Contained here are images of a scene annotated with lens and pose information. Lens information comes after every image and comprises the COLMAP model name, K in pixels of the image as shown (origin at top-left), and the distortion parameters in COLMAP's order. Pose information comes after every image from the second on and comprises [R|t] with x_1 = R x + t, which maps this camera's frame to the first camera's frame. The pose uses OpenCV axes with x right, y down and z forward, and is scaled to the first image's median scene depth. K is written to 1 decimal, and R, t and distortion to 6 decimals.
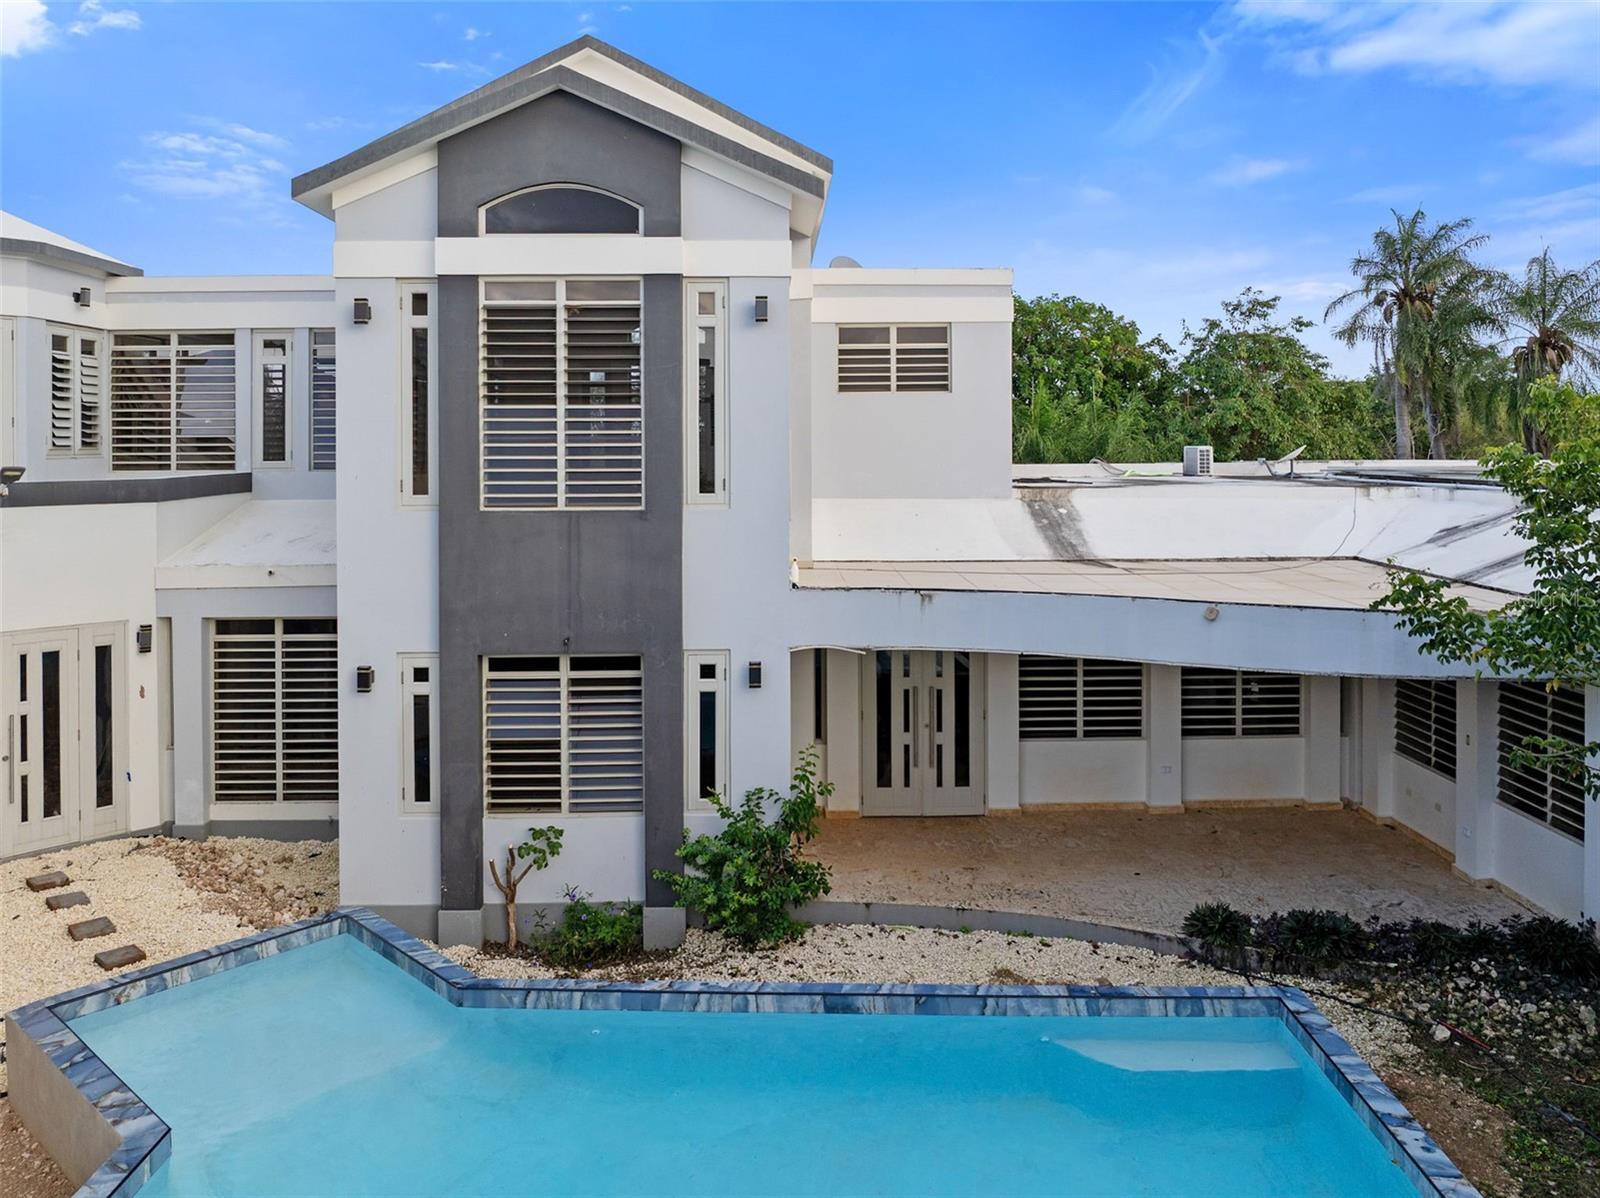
lens RADIAL K [[1178.0, 0, 801.5], [0, 1178.0, 428.5], [0, 0, 1]] dist [-0.024946, -0.001293]
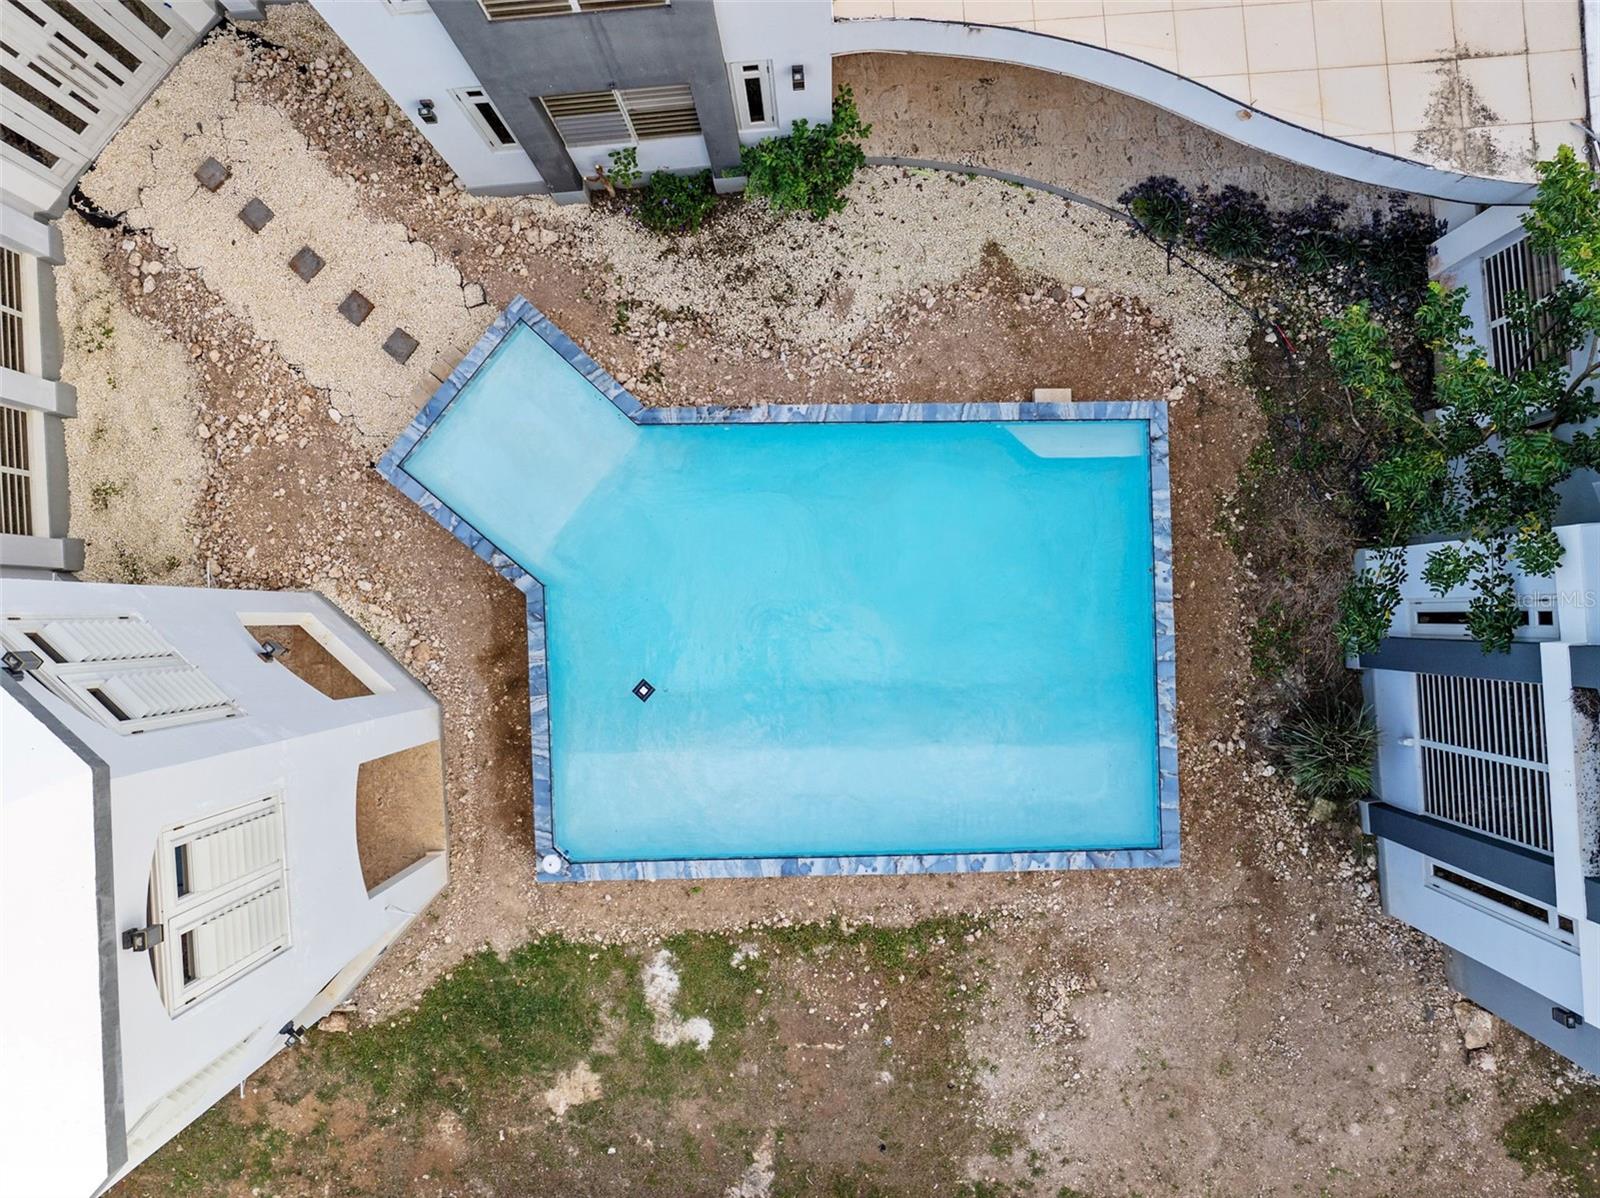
lens RADIAL K [[1146.4, 0, 800.0], [0, 1146.4, 599.0], [0, 0, 1]] dist [-0.033577, -0.001600]
pose [[0.998947, -0.040494, -0.021587, -0.034657], [0.021781, 0.004361, 0.999753, -0.780192], [-0.040390, -0.999170, 0.005238, 0.543032]]
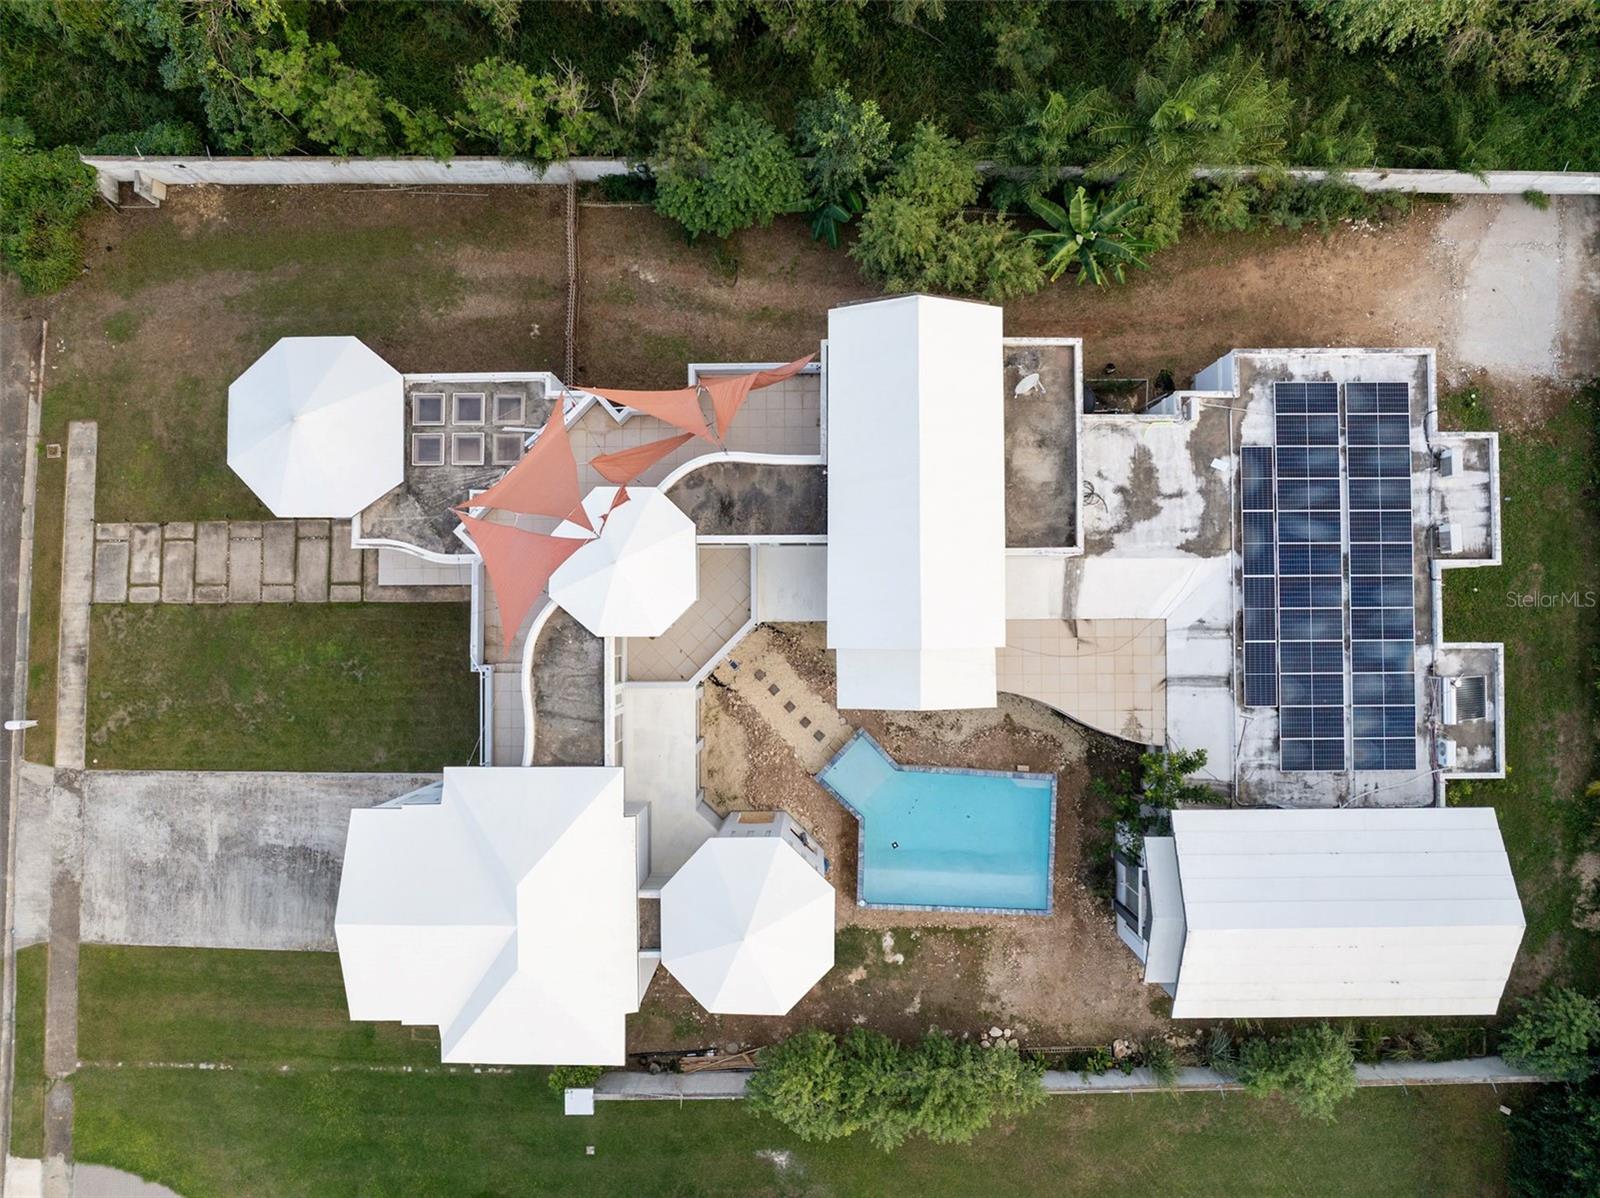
lens RADIAL K [[1146.4, 0, 800.0], [0, 1146.4, 599.0], [0, 0, 1]] dist [-0.033577, -0.001600]
pose [[0.999621, 0.024092, -0.013307, -0.491167], [0.012967, 0.014226, 0.999815, -3.385170], [0.024277, -0.999609, 0.013908, 1.228760]]
